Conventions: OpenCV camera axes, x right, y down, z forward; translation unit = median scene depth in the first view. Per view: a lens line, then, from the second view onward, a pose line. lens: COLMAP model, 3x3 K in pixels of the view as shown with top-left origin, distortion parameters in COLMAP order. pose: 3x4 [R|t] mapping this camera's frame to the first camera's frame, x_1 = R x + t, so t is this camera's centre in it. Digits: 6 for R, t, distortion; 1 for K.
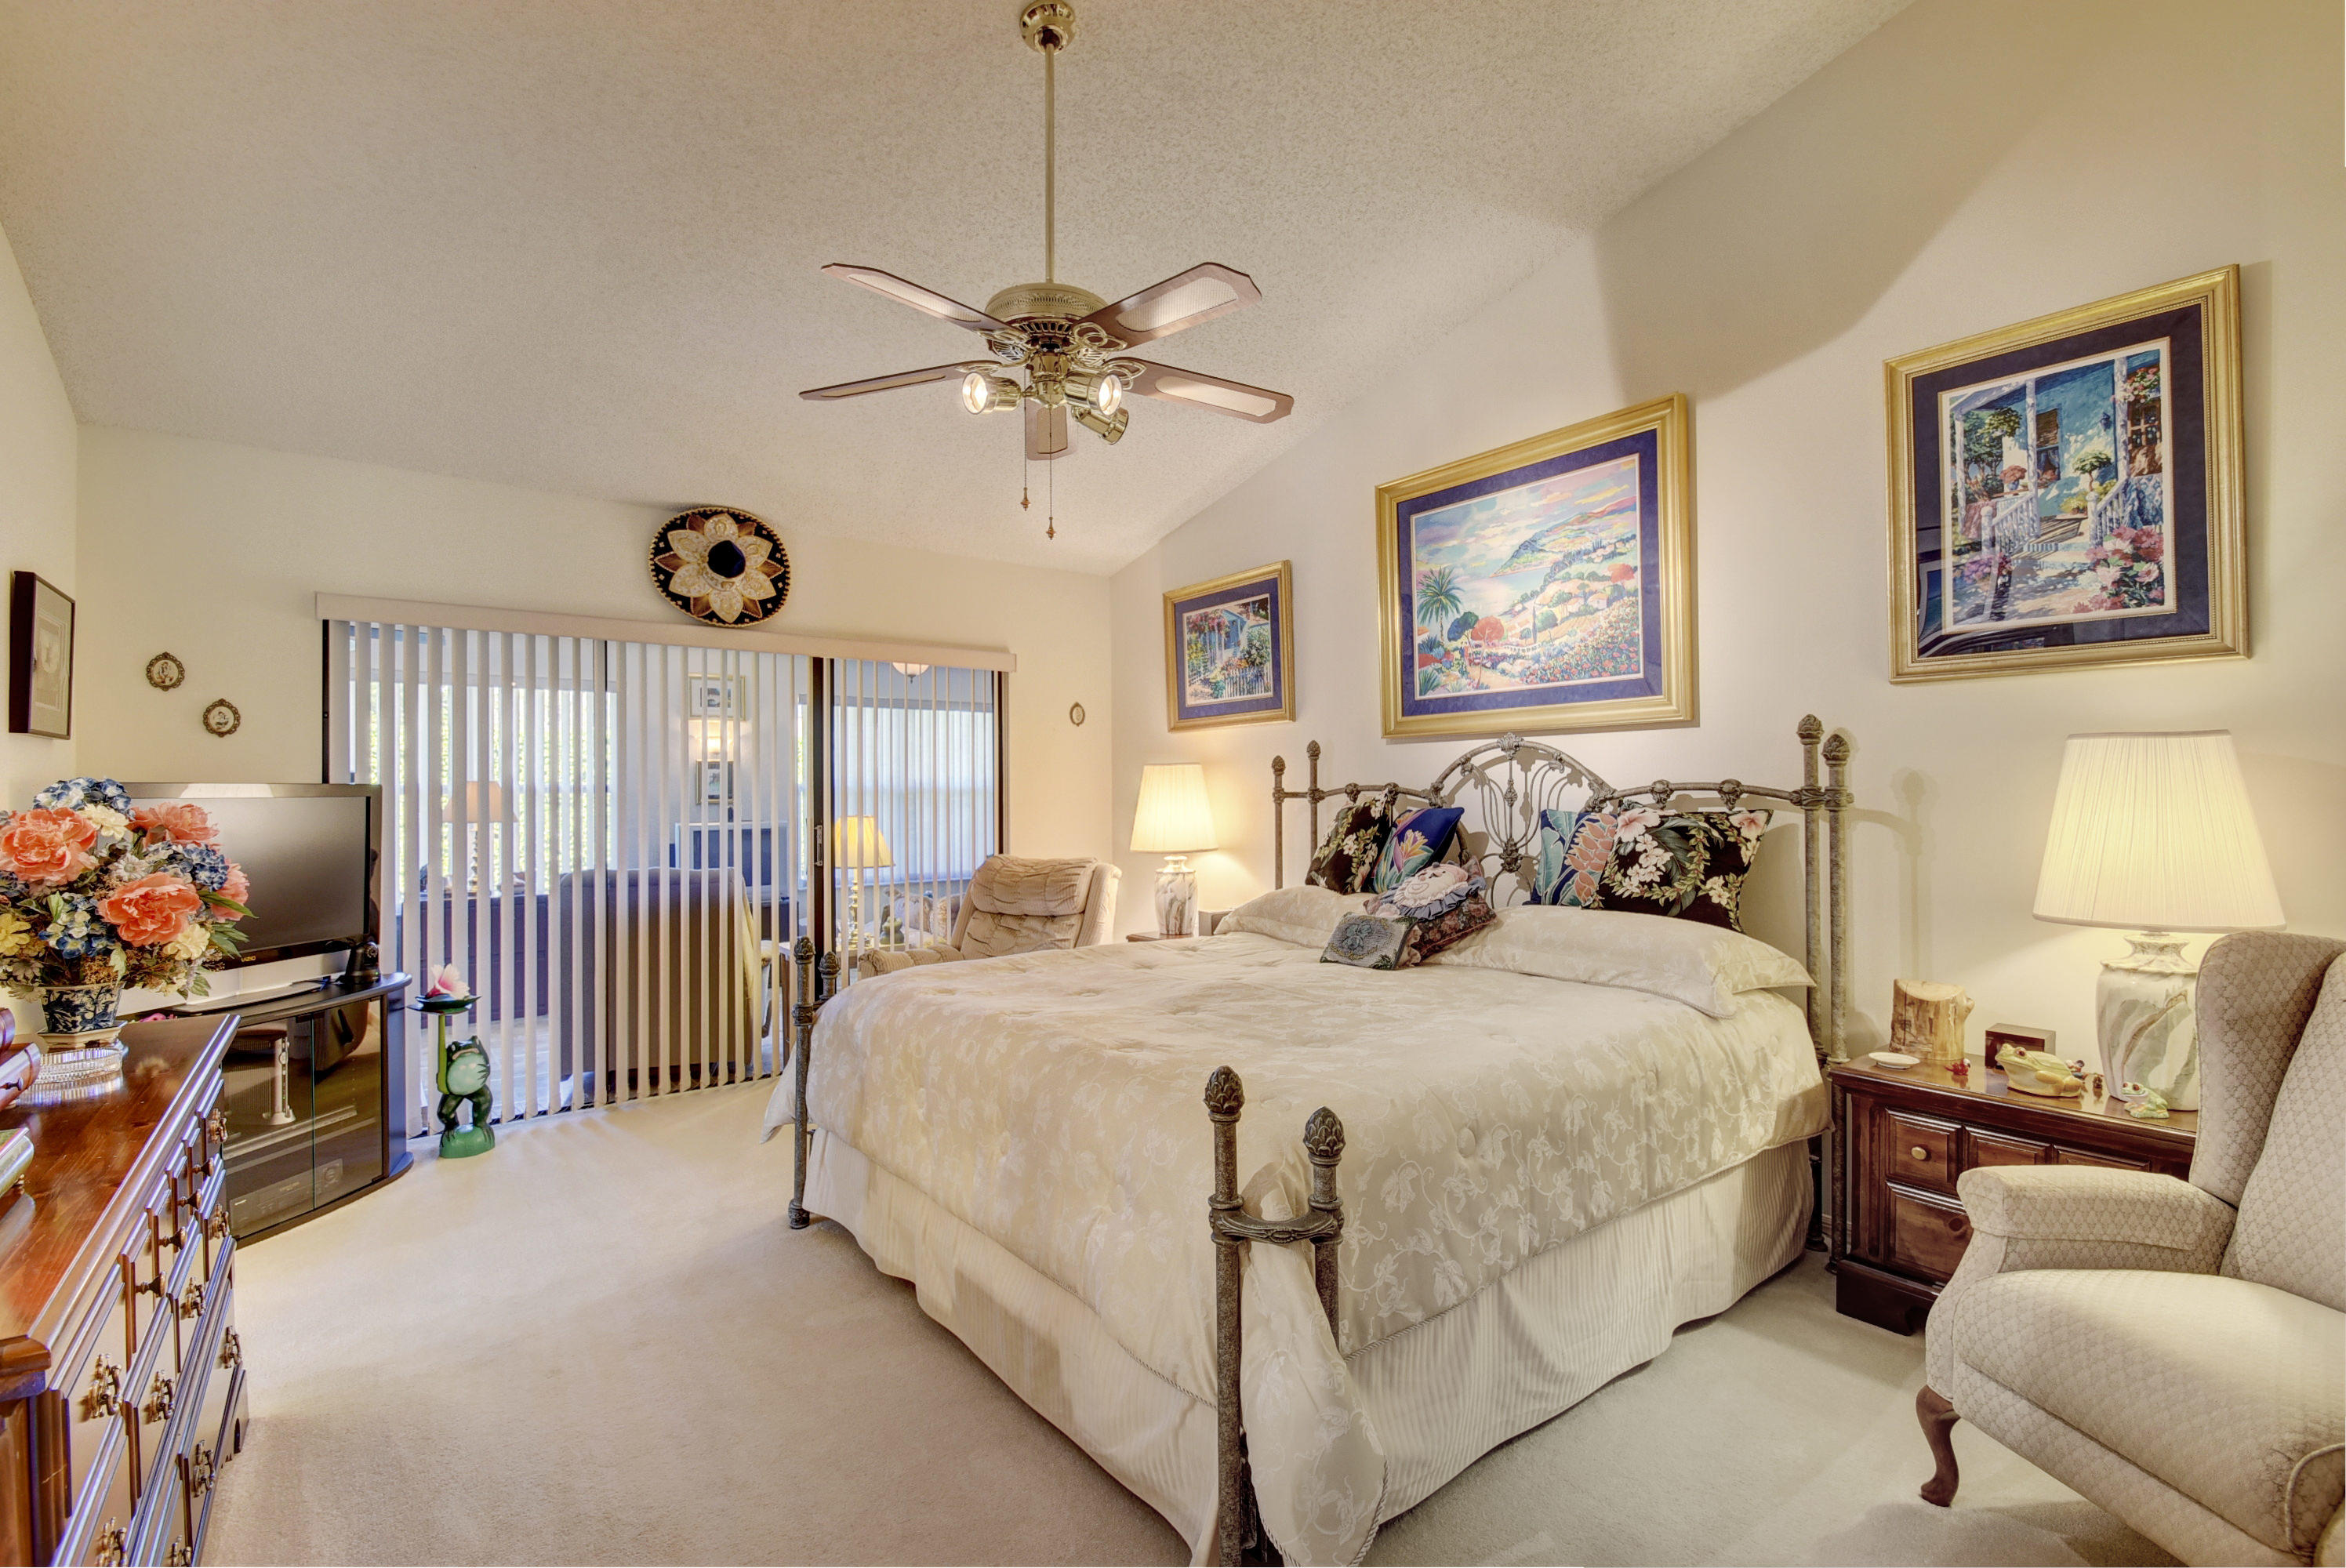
lens RADIAL K [[1025.7, 0, 1177.8], [0, 1025.7, 786.7], [0, 0, 1]] dist [0.000605, -0.010123]
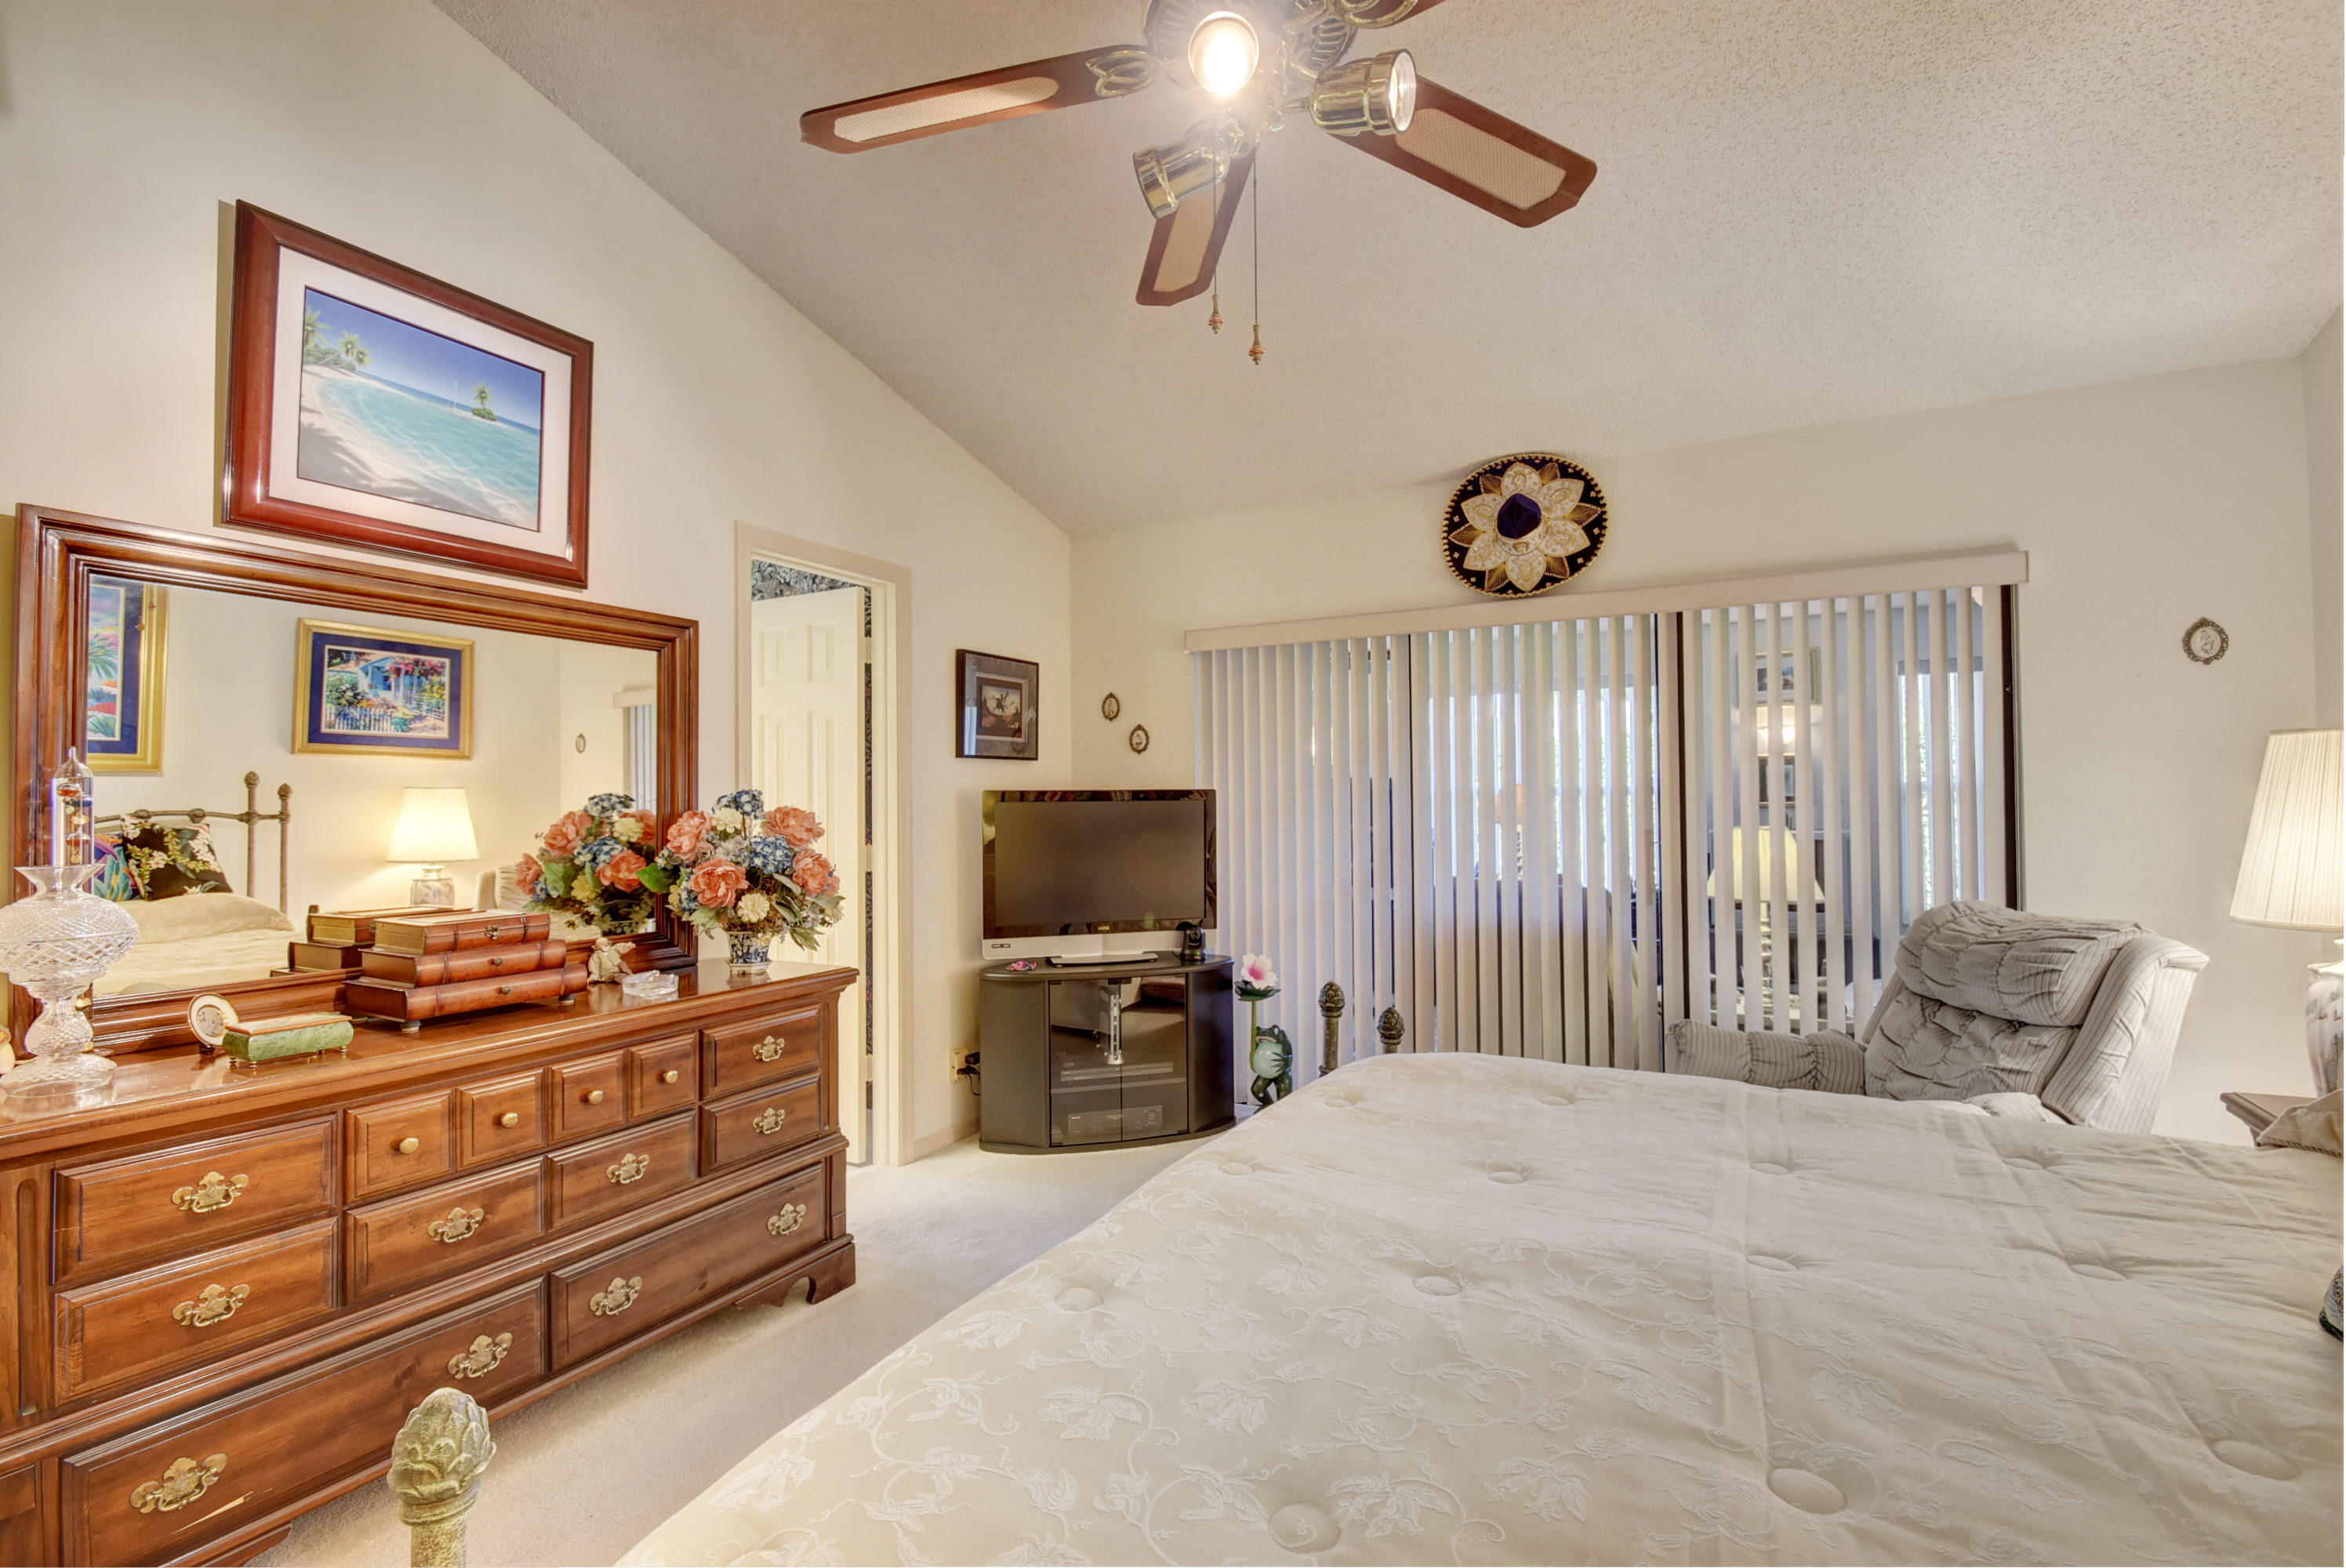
lens RADIAL K [[1025.7, 0, 1172.4], [0, 1025.7, 781.4], [0, 0, 1]] dist [0.000605, -0.010123]
pose [[0.385570, -0.013682, -0.922577, 0.218815], [0.009594, 0.999895, -0.010819, 0.000666], [0.922629, -0.004680, 0.385660, 0.413083]]
